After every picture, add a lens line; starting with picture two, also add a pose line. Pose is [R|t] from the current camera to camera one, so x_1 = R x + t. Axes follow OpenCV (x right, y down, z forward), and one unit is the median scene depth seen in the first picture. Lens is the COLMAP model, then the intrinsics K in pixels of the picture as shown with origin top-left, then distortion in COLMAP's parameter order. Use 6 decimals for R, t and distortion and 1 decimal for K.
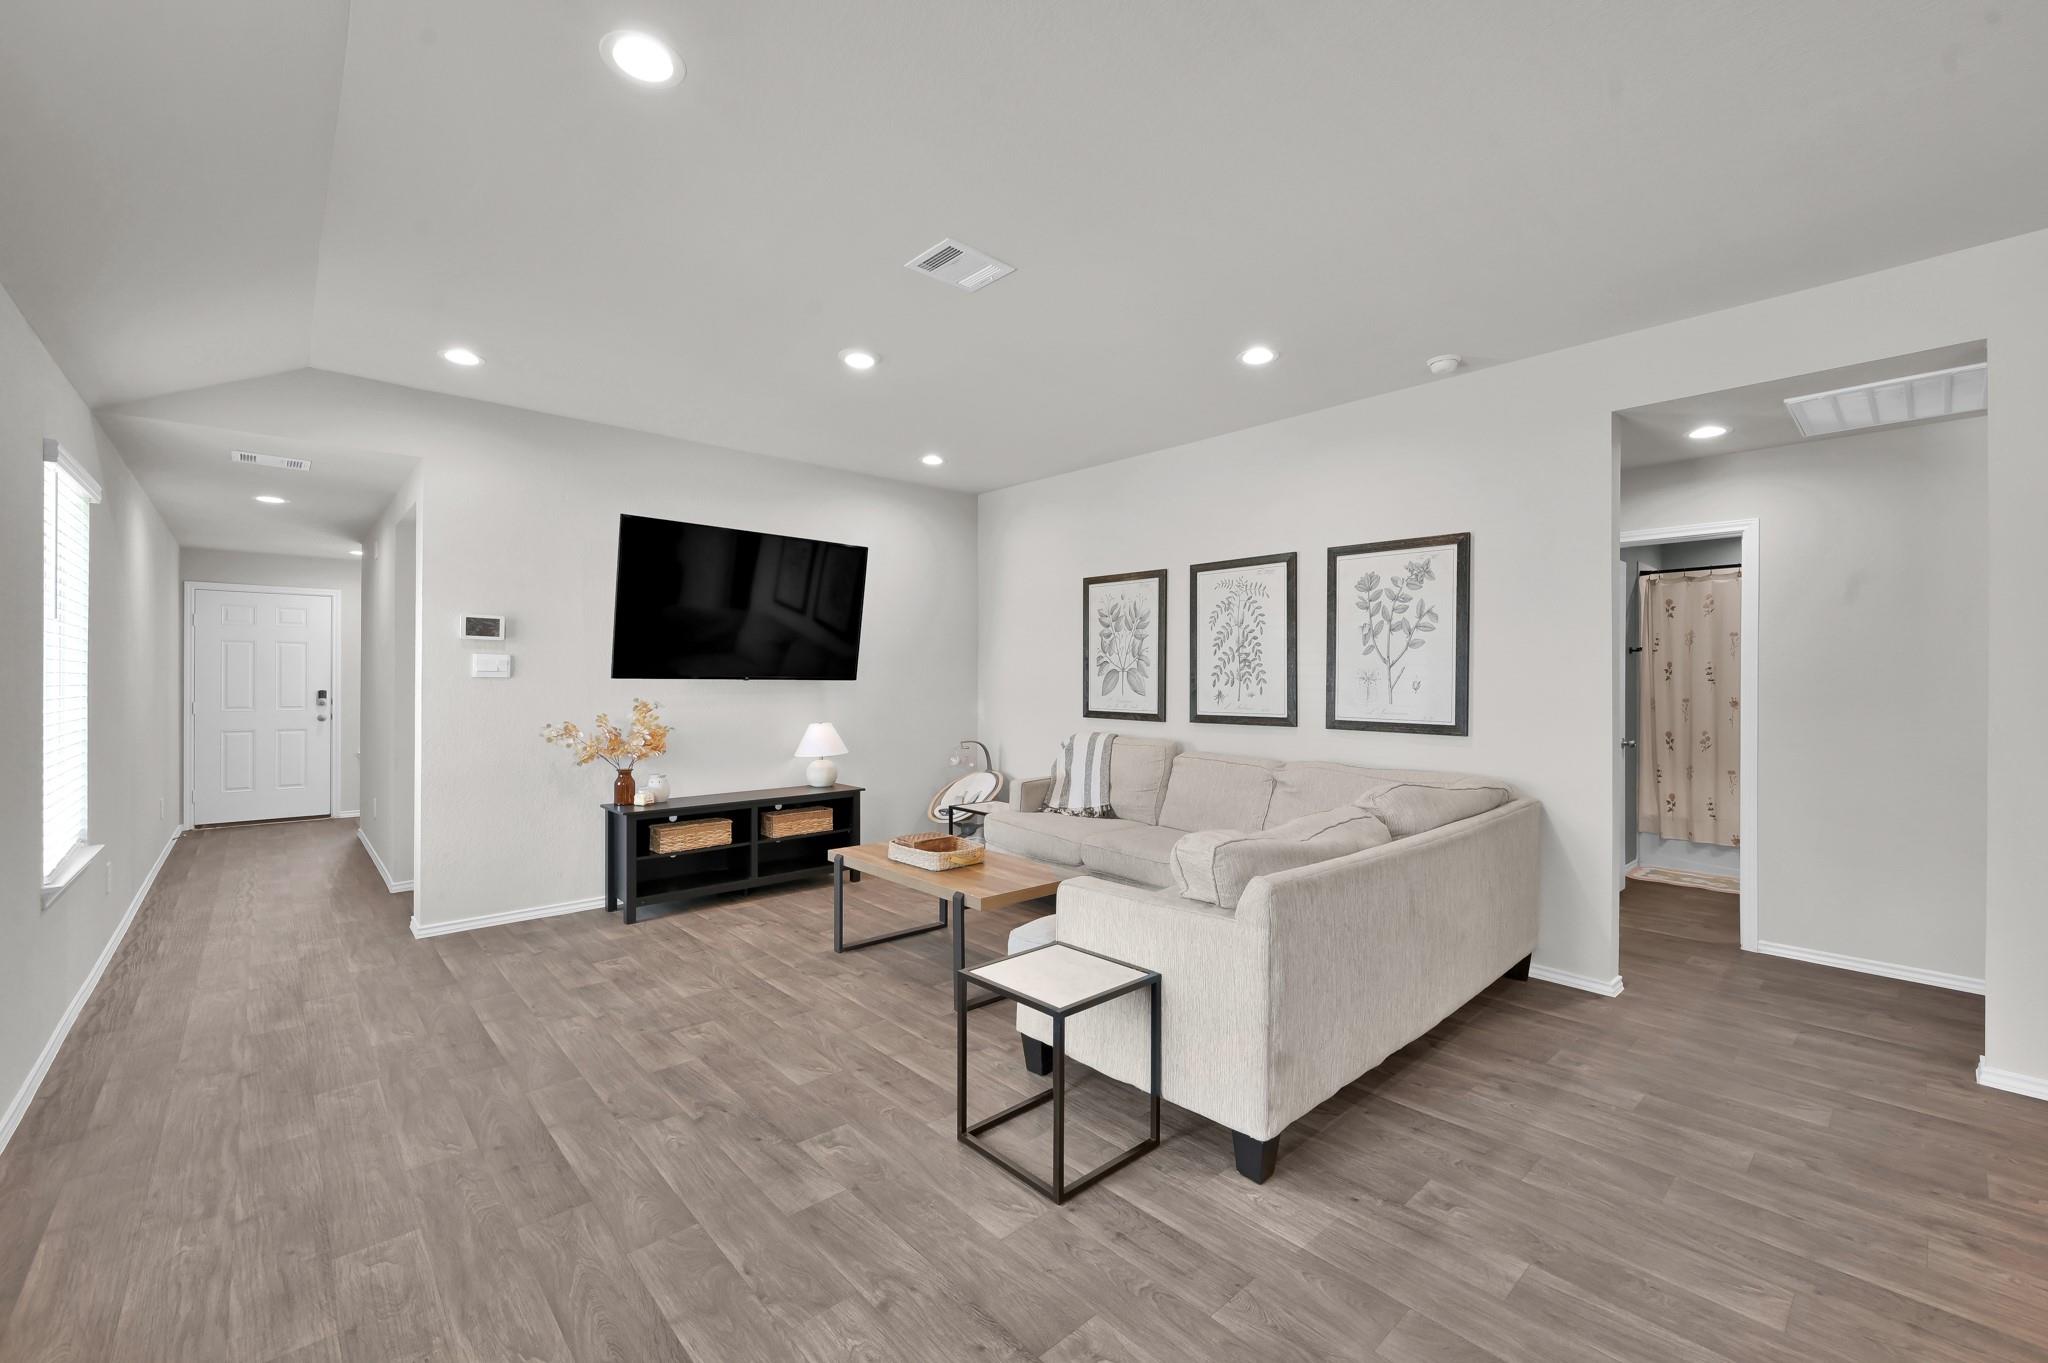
lens RADIAL K [[866.1, 0, 1050.8], [0, 866.1, 687.7], [0, 0, 1]] dist [-0.001006, 0.000457]
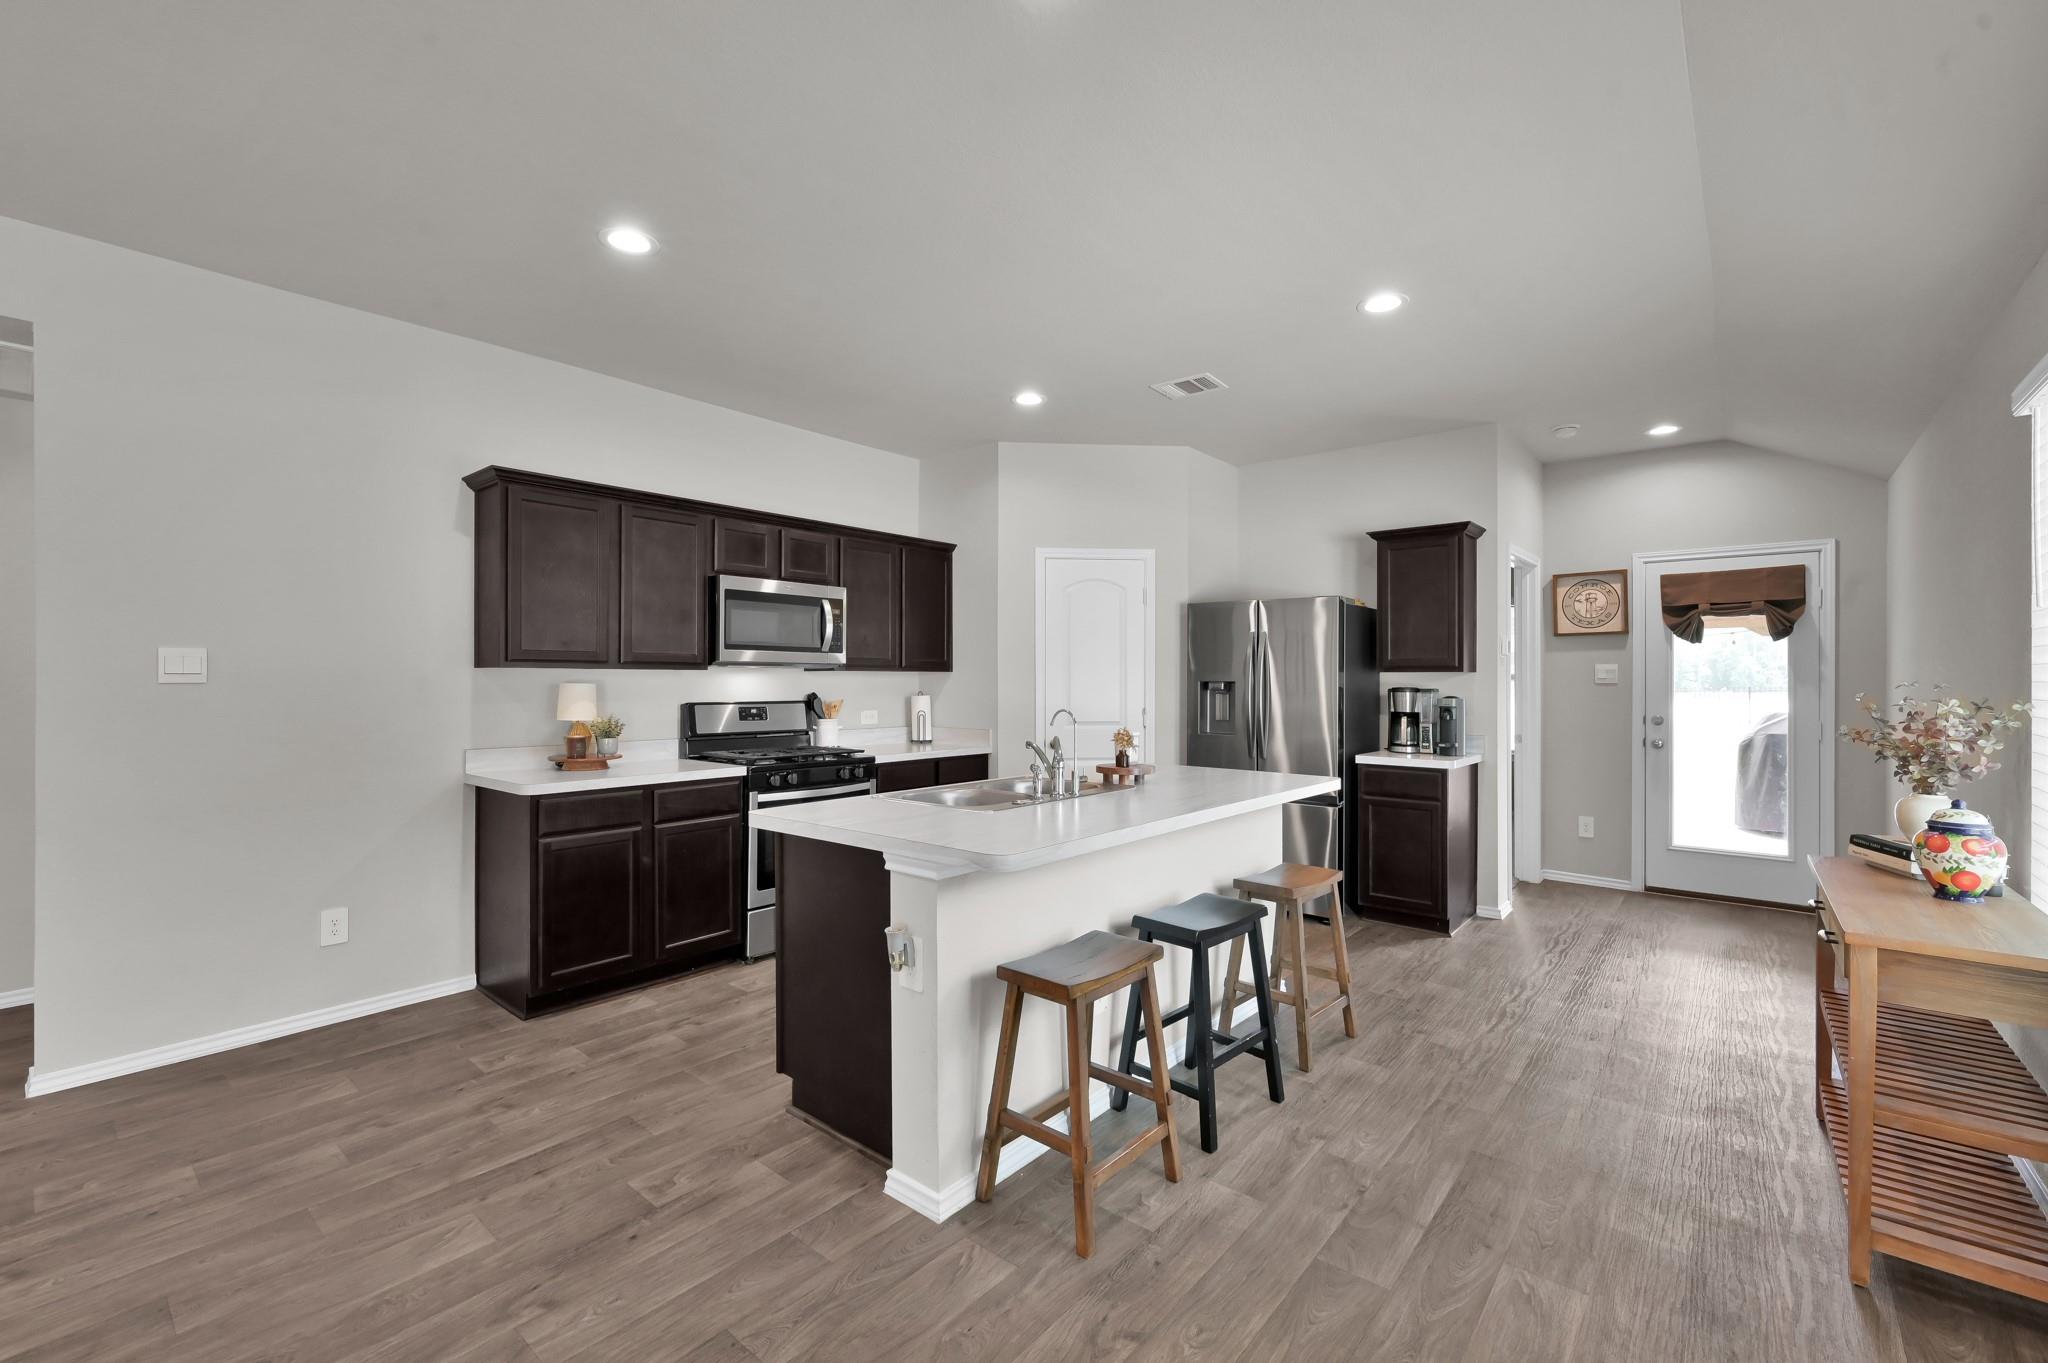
lens RADIAL K [[866.1, 0, 1044.0], [0, 866.1, 683.7], [0, 0, 1]] dist [-0.001006, 0.000457]
pose [[-0.145499, -0.009368, 0.989314, -0.651383], [0.006850, 0.999922, 0.010476, -0.009334], [-0.989335, 0.008301, -0.145423, 0.718428]]
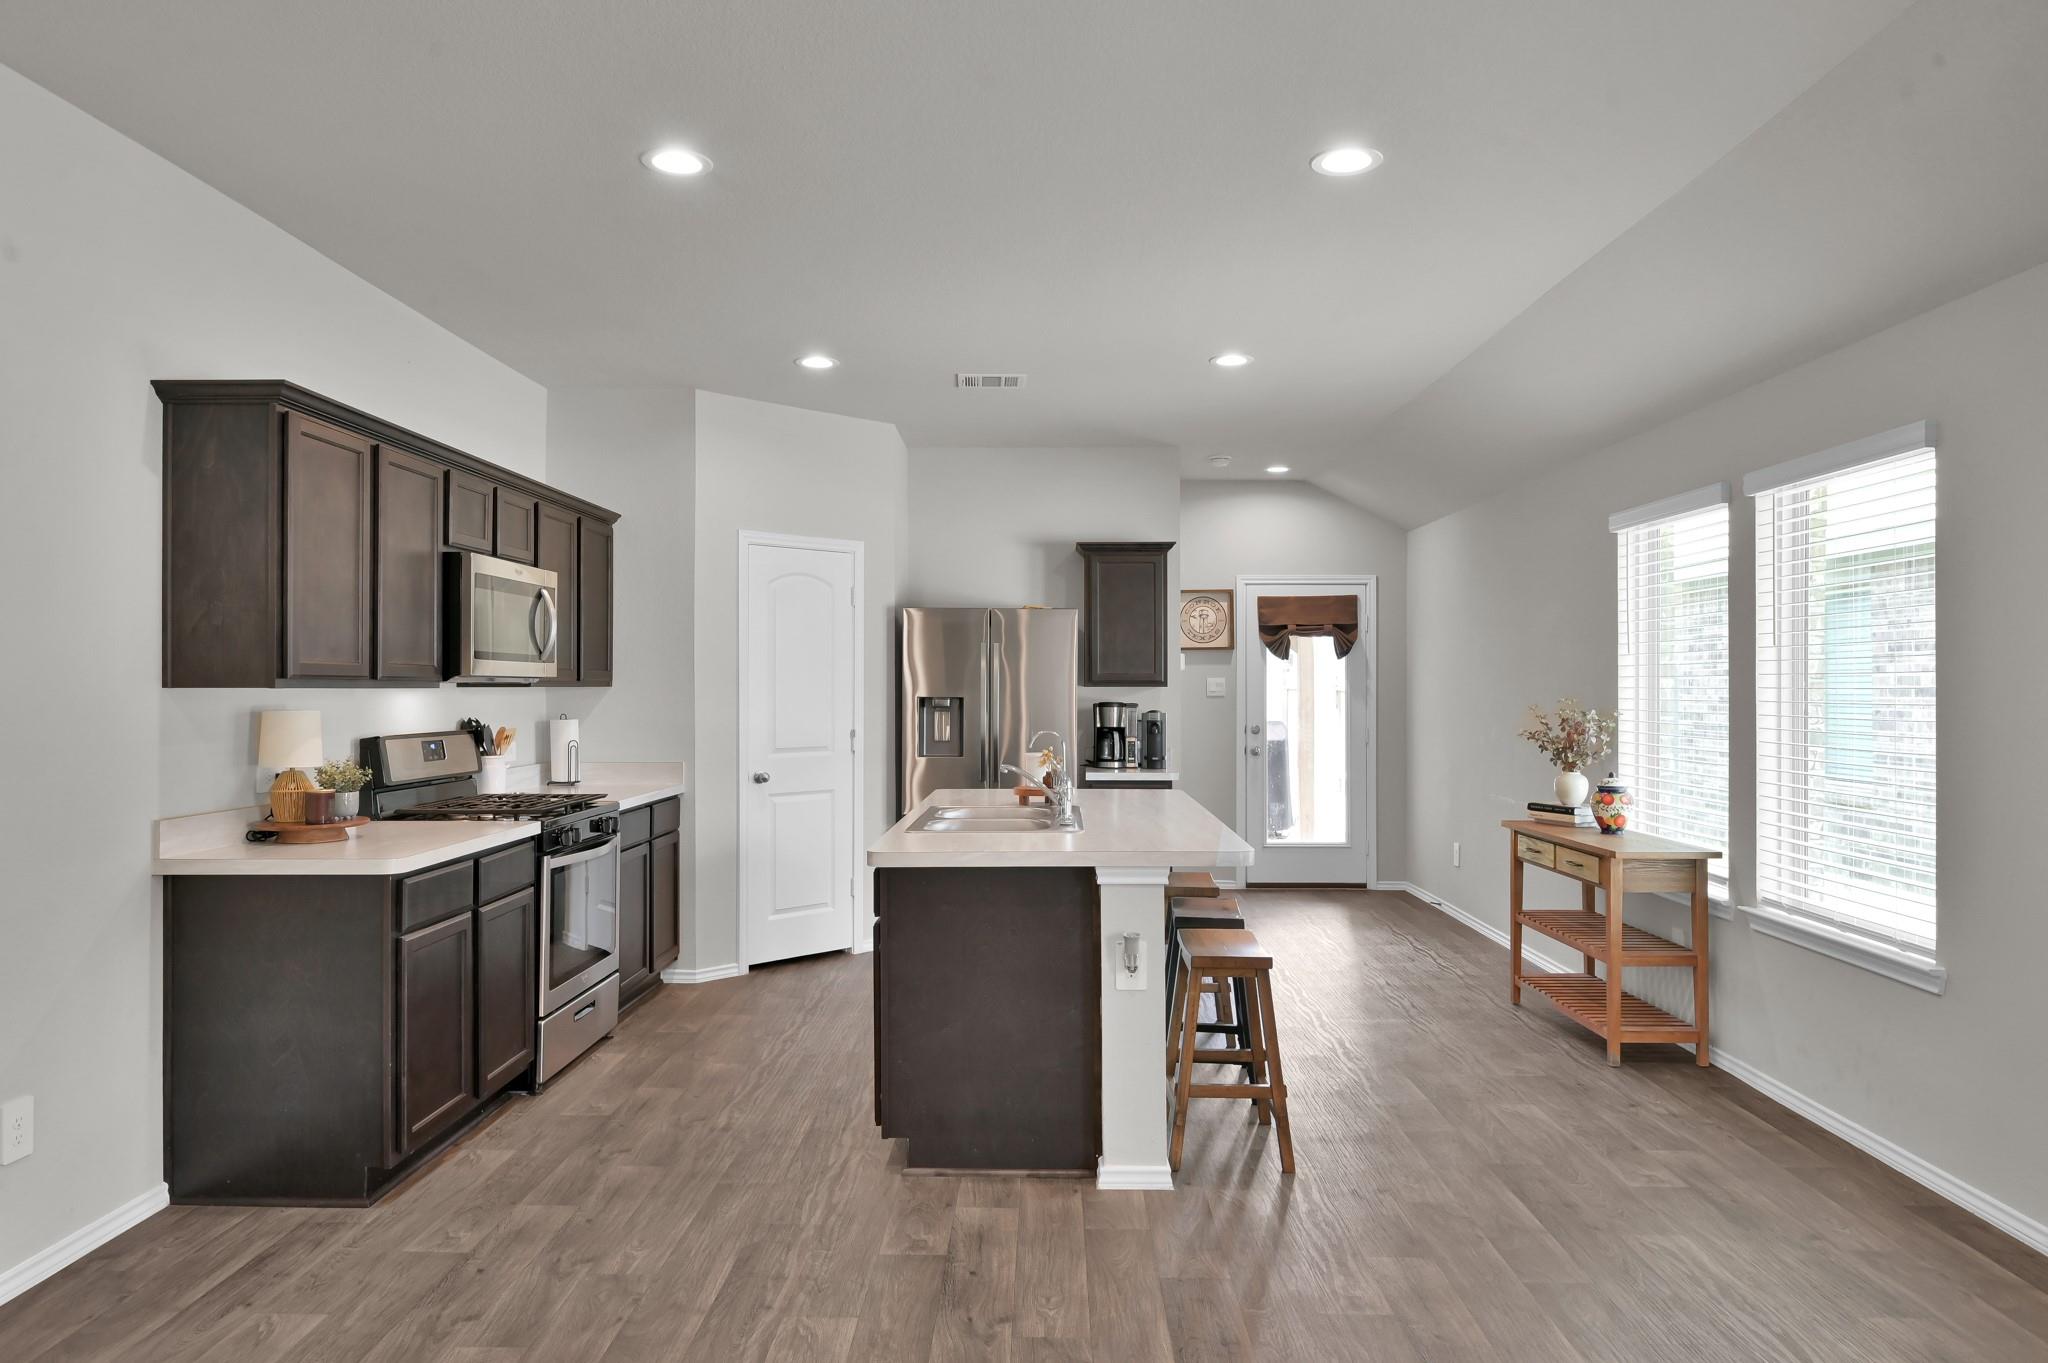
lens RADIAL K [[1278.9, 0, 1033.2], [0, 1278.9, 675.9], [0, 0, 1]] dist [-0.000646, -0.002497]
pose [[-0.738139, -0.001162, 0.674647, -0.651356], [0.001701, 0.999992, 0.003583, -0.009408], [-0.674646, 0.003793, -0.738132, 0.720876]]
